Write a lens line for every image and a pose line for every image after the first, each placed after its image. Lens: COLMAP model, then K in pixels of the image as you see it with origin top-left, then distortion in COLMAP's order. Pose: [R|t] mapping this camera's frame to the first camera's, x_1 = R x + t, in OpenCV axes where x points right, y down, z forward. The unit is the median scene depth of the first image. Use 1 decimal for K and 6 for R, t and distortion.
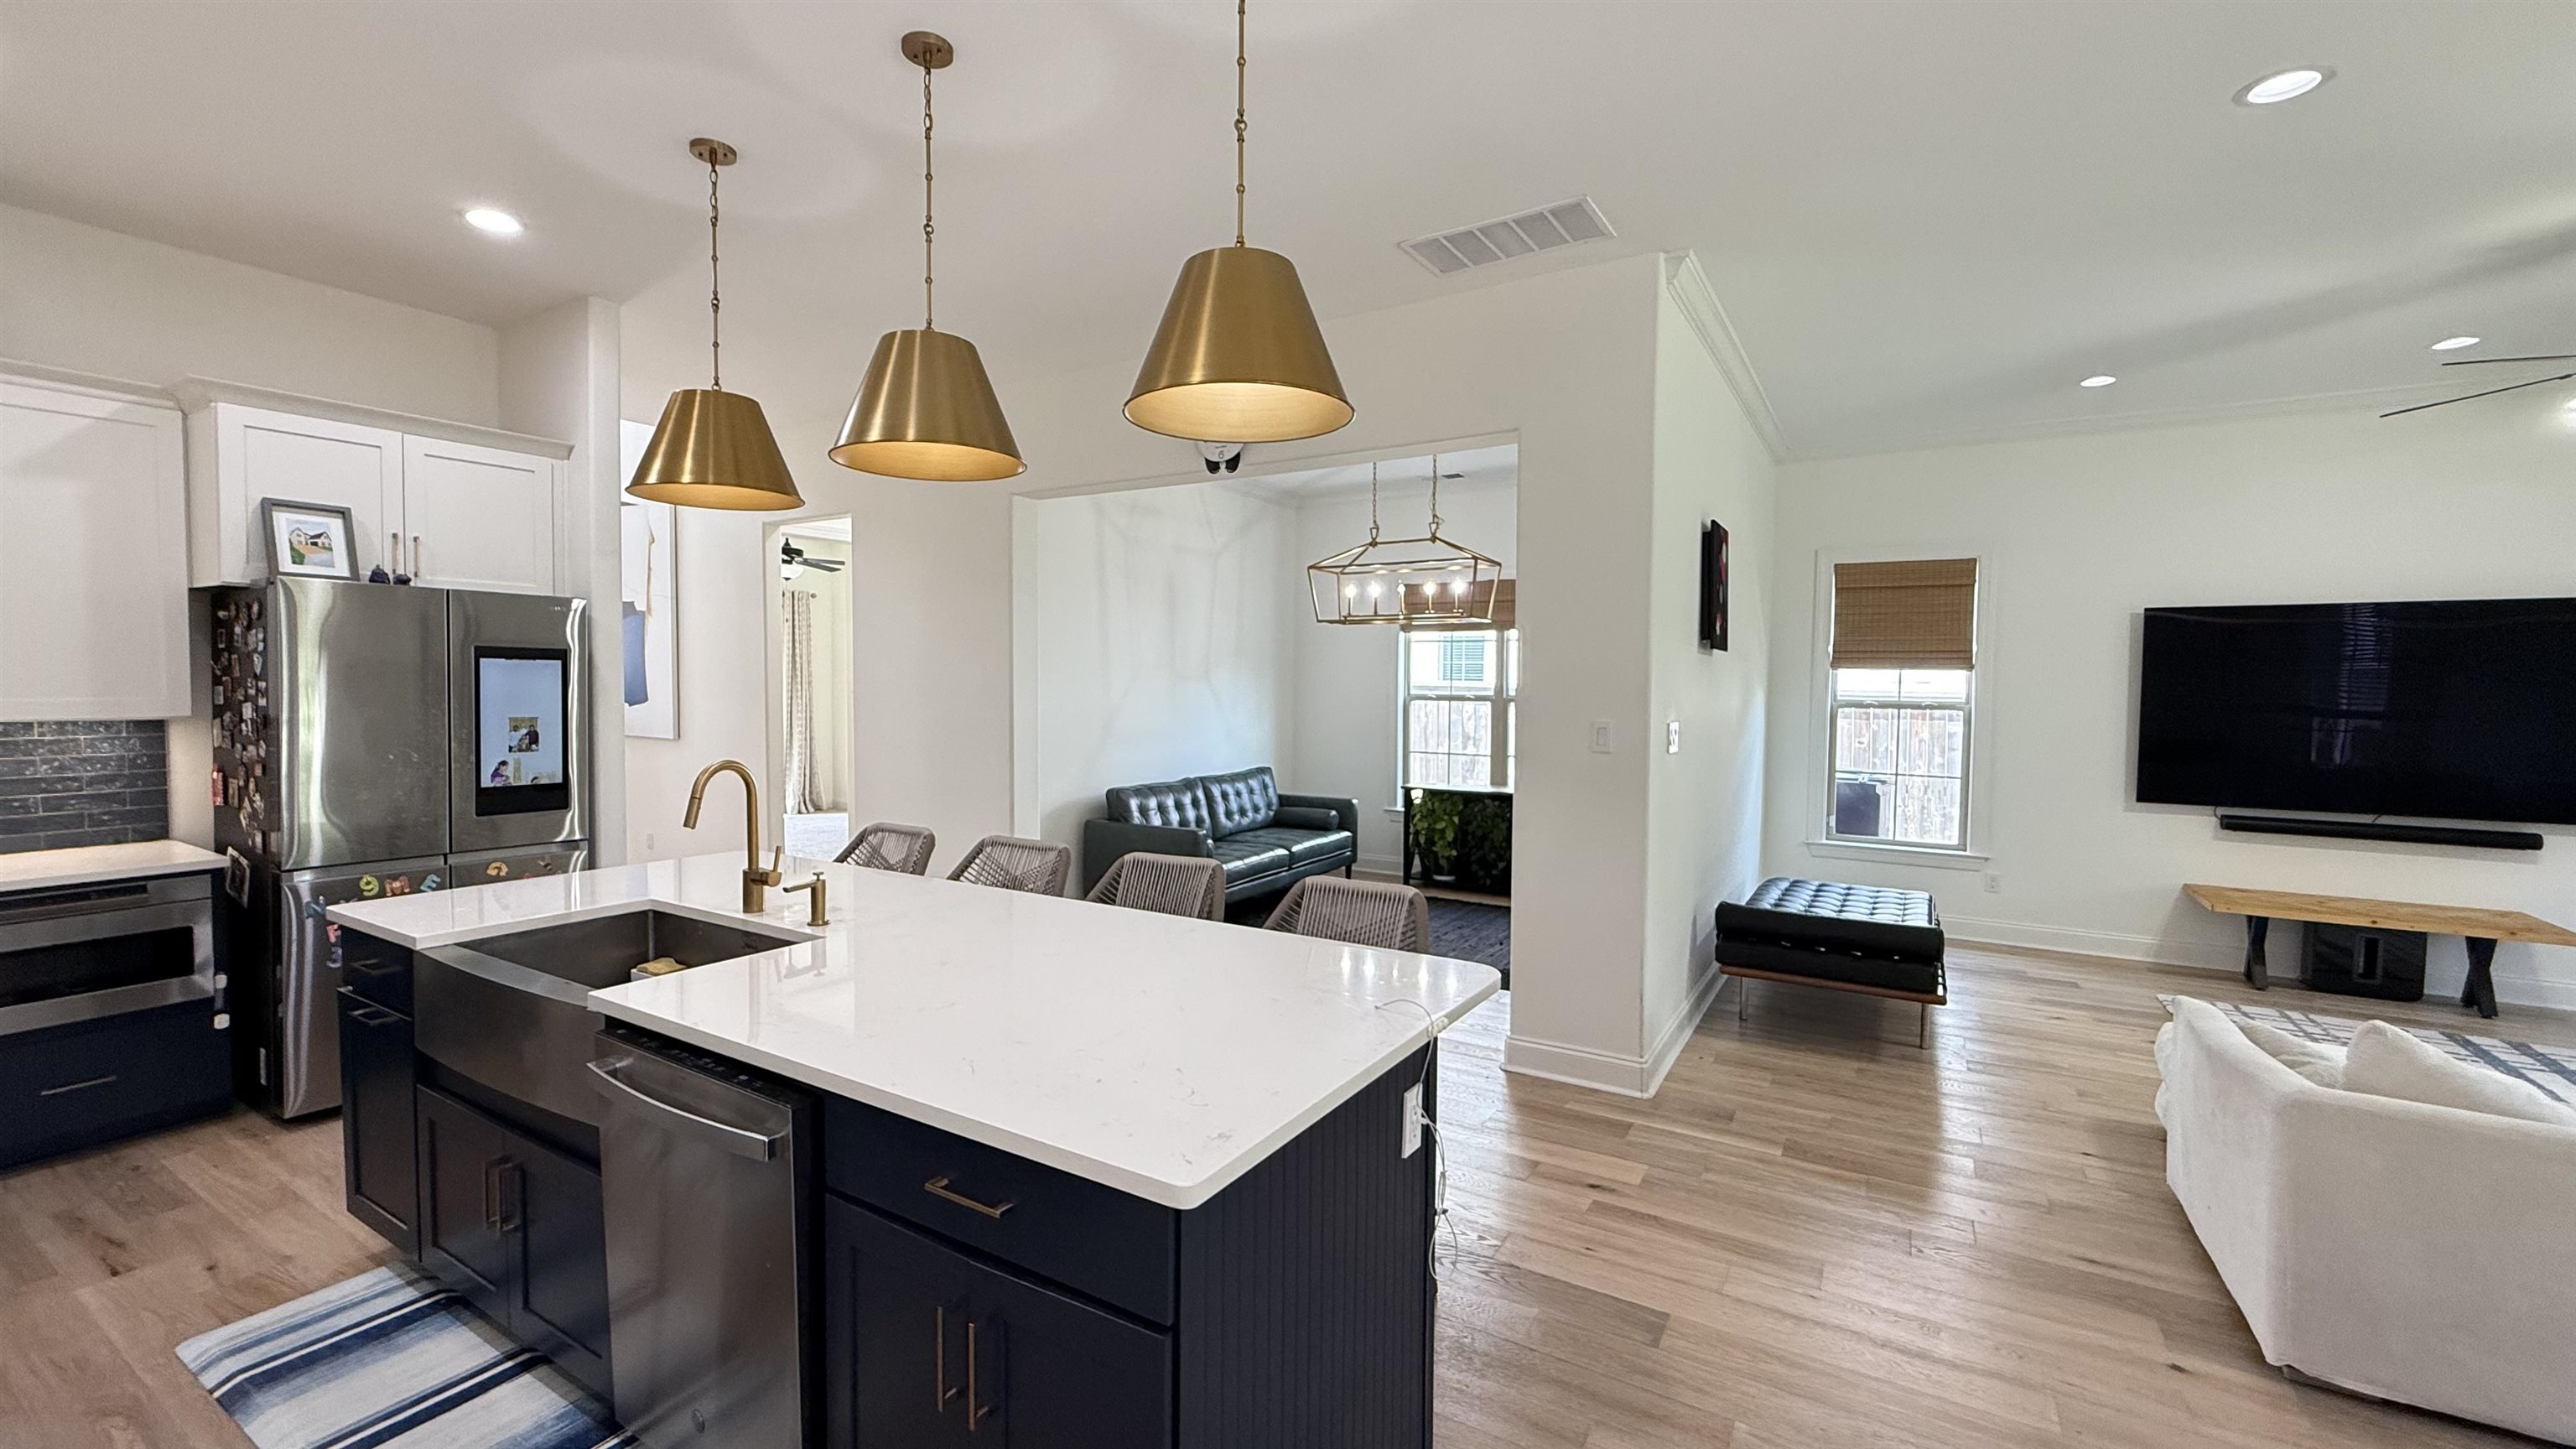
lens RADIAL K [[1036.6, 0, 1266.6], [0, 1036.6, 709.5], [0, 0, 1]] dist [0.000389, 0.000502]
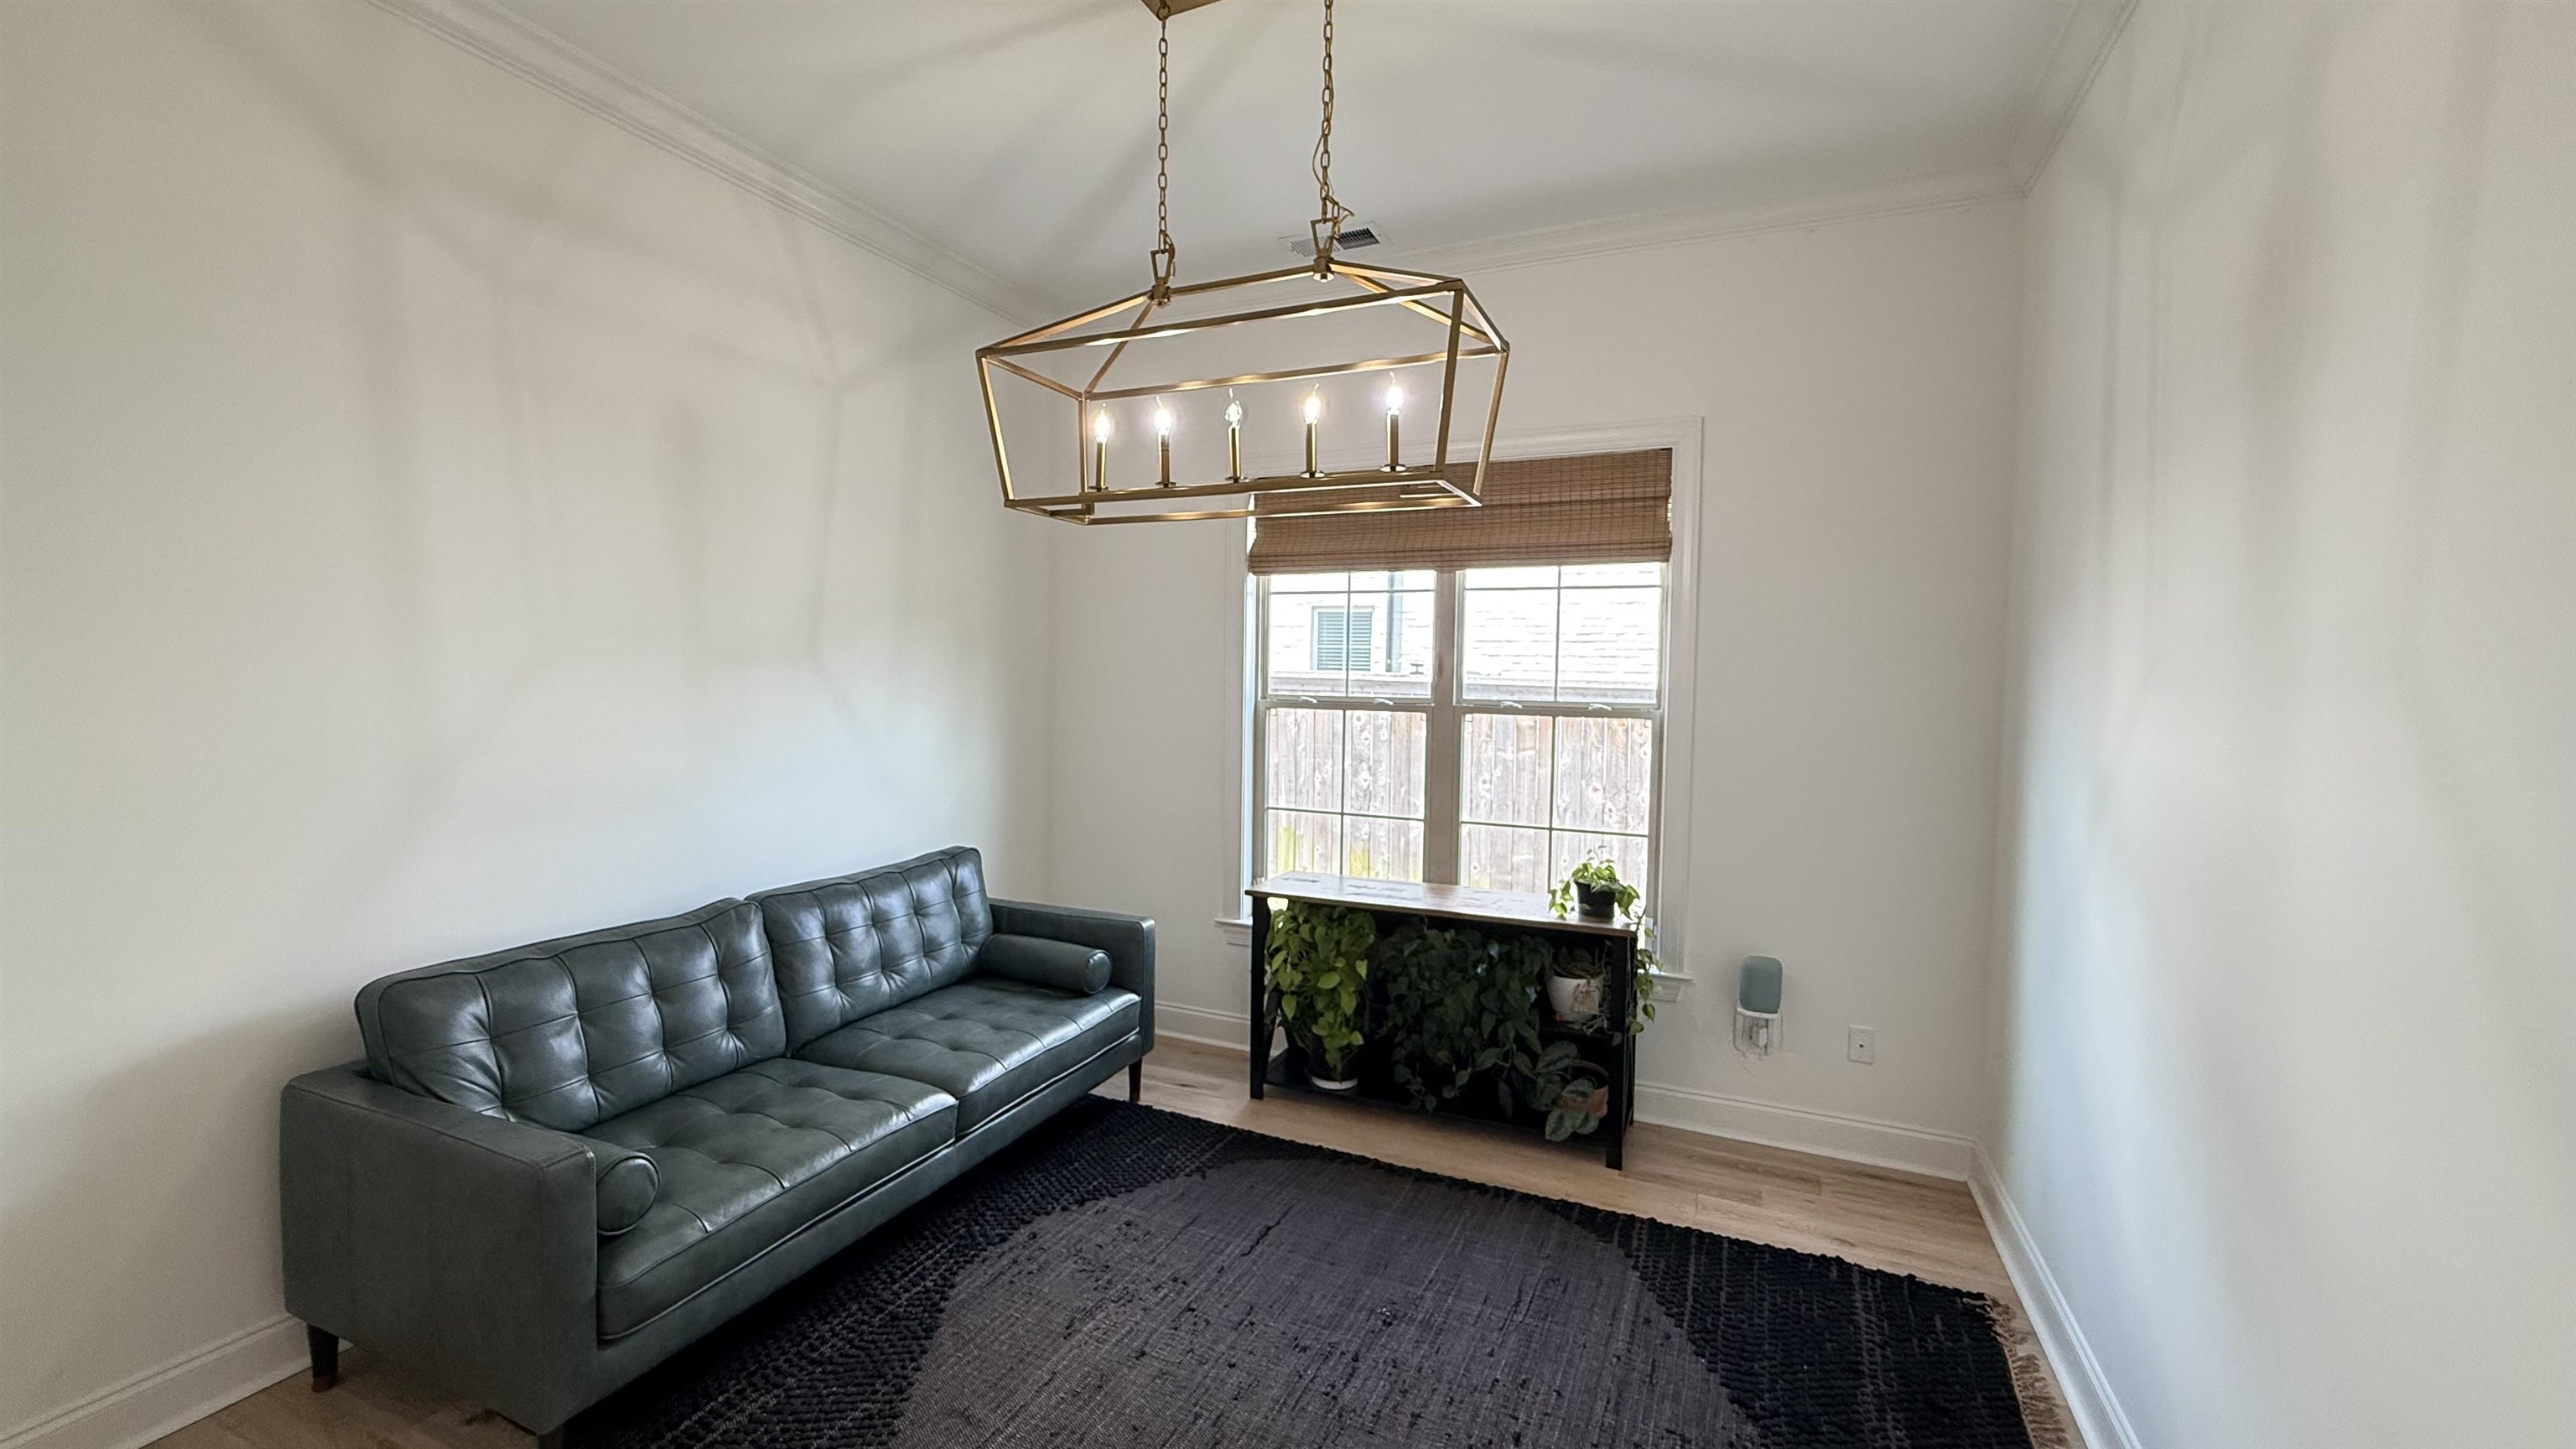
lens RADIAL K [[1036.6, 0, 1286.6], [0, 1036.6, 723.6], [0, 0, 1]] dist [0.000389, 0.000502]
pose [[0.989586, -0.000109, 0.143942, 0.080238], [-0.003394, 0.999704, 0.024090, -0.014248], [-0.143902, -0.024328, 0.989293, 0.532092]]
